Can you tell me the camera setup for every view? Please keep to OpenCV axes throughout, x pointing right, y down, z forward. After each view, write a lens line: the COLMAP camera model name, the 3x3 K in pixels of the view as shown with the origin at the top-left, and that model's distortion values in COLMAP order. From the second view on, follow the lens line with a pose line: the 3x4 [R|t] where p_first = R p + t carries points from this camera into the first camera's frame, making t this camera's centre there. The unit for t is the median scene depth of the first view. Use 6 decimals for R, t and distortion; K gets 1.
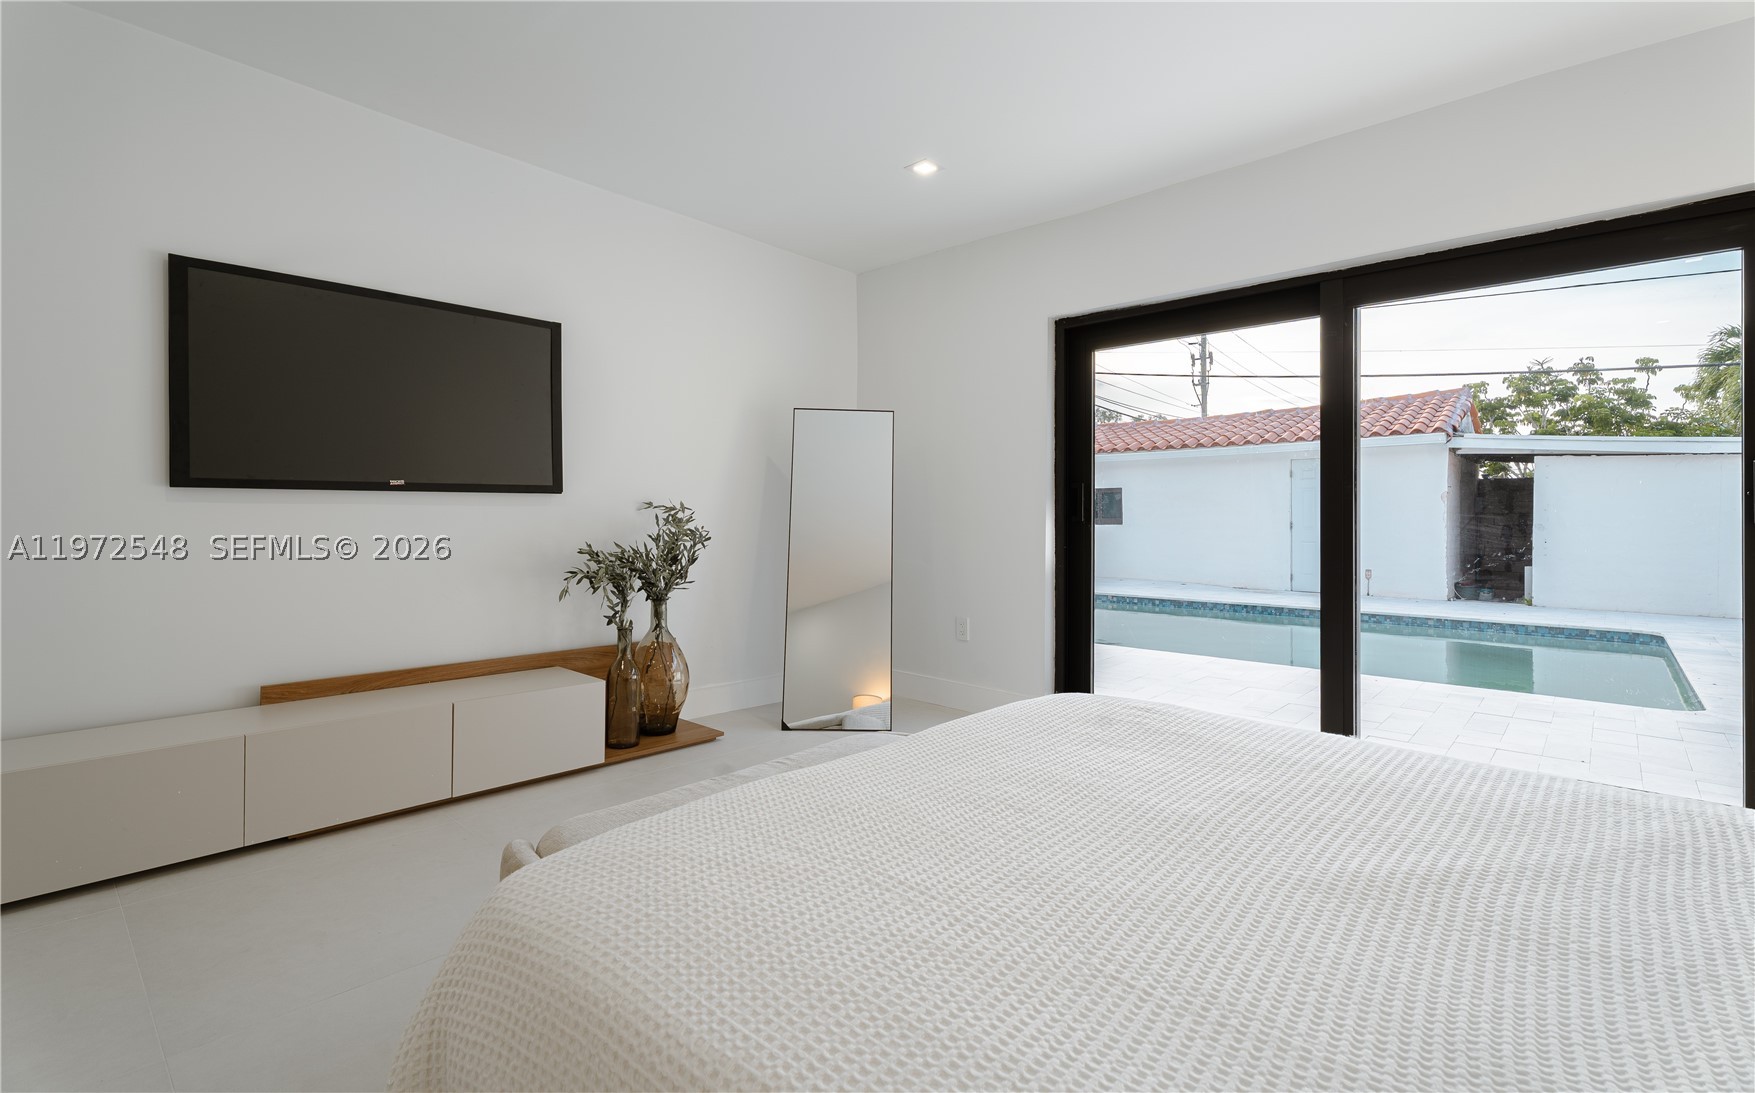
lens RADIAL K [[783.0, 0, 870.5], [0, 783.0, 515.8], [0, 0, 1]] dist [0.002503, -0.000014]
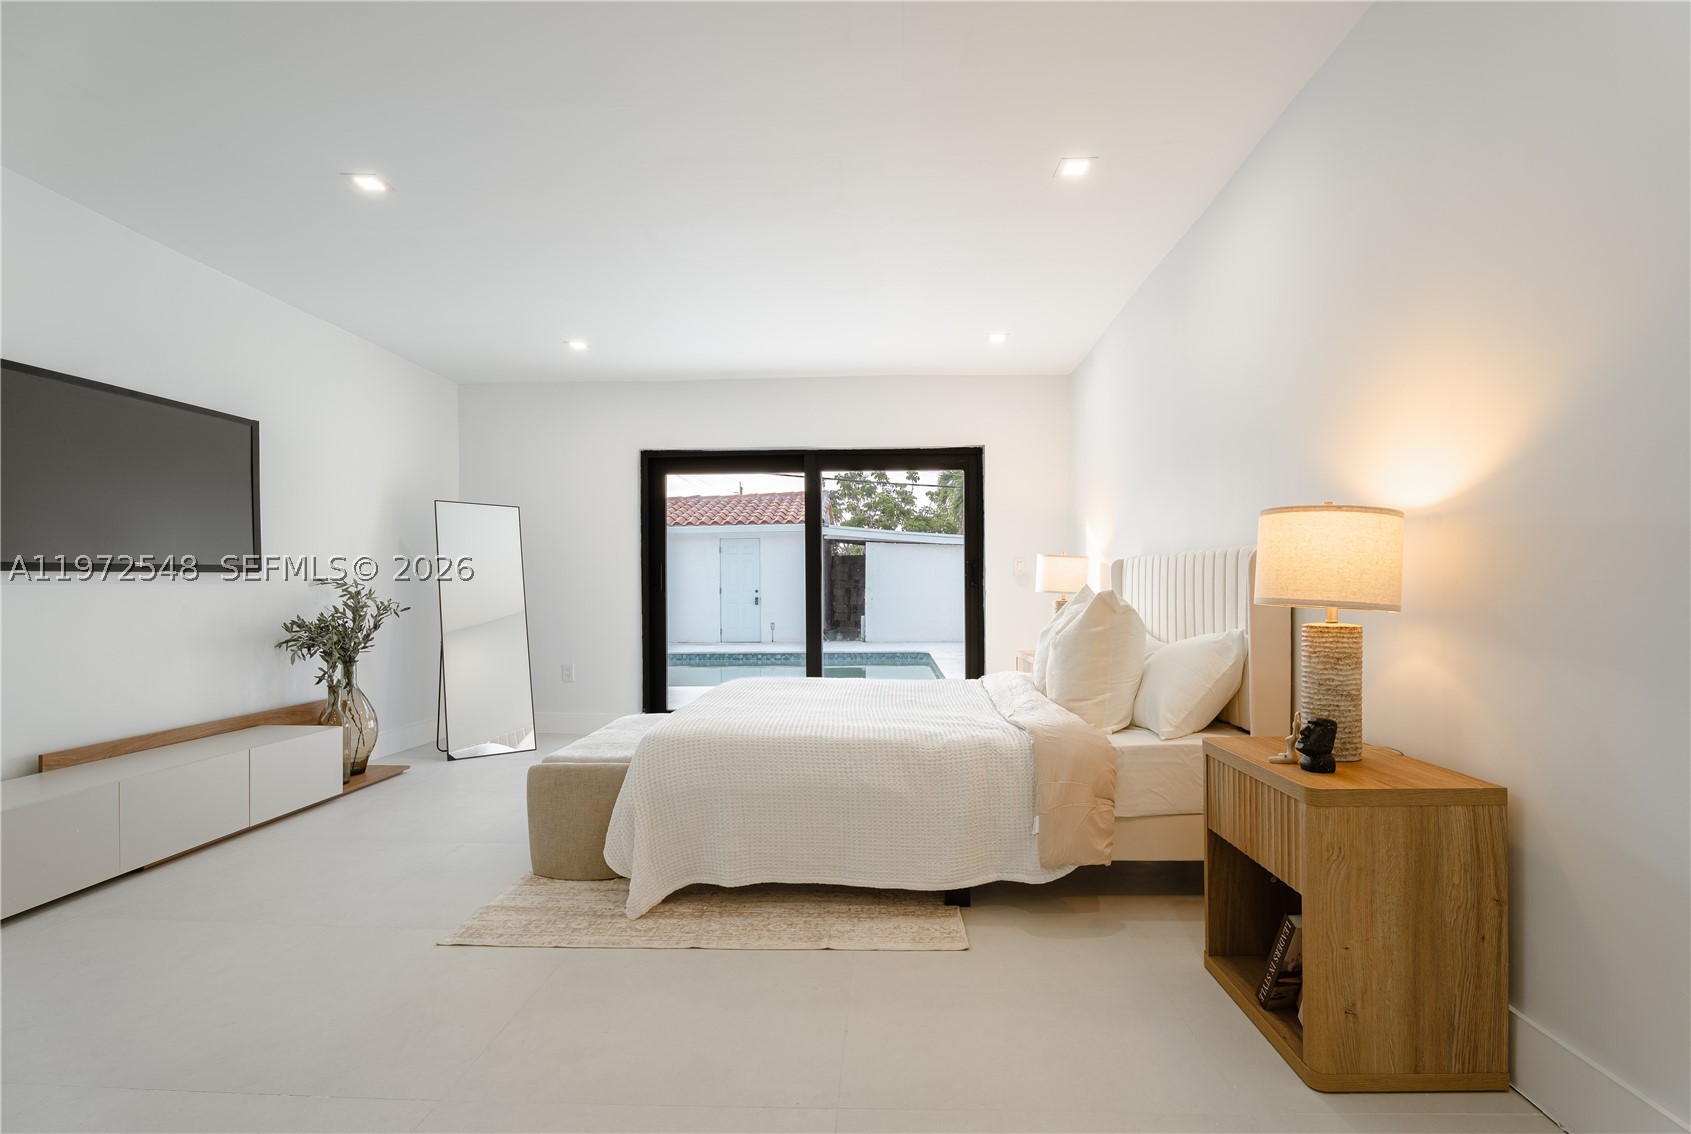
lens RADIAL K [[798.6, 0, 848.8], [0, 798.6, 580.8], [0, 0, 1]] dist [-0.013140, 0.000248]
pose [[0.762680, -0.007102, 0.646737, -0.418680], [0.008446, 0.999964, 0.001021, -0.008884], [-0.646721, 0.004684, 0.762713, -0.359496]]
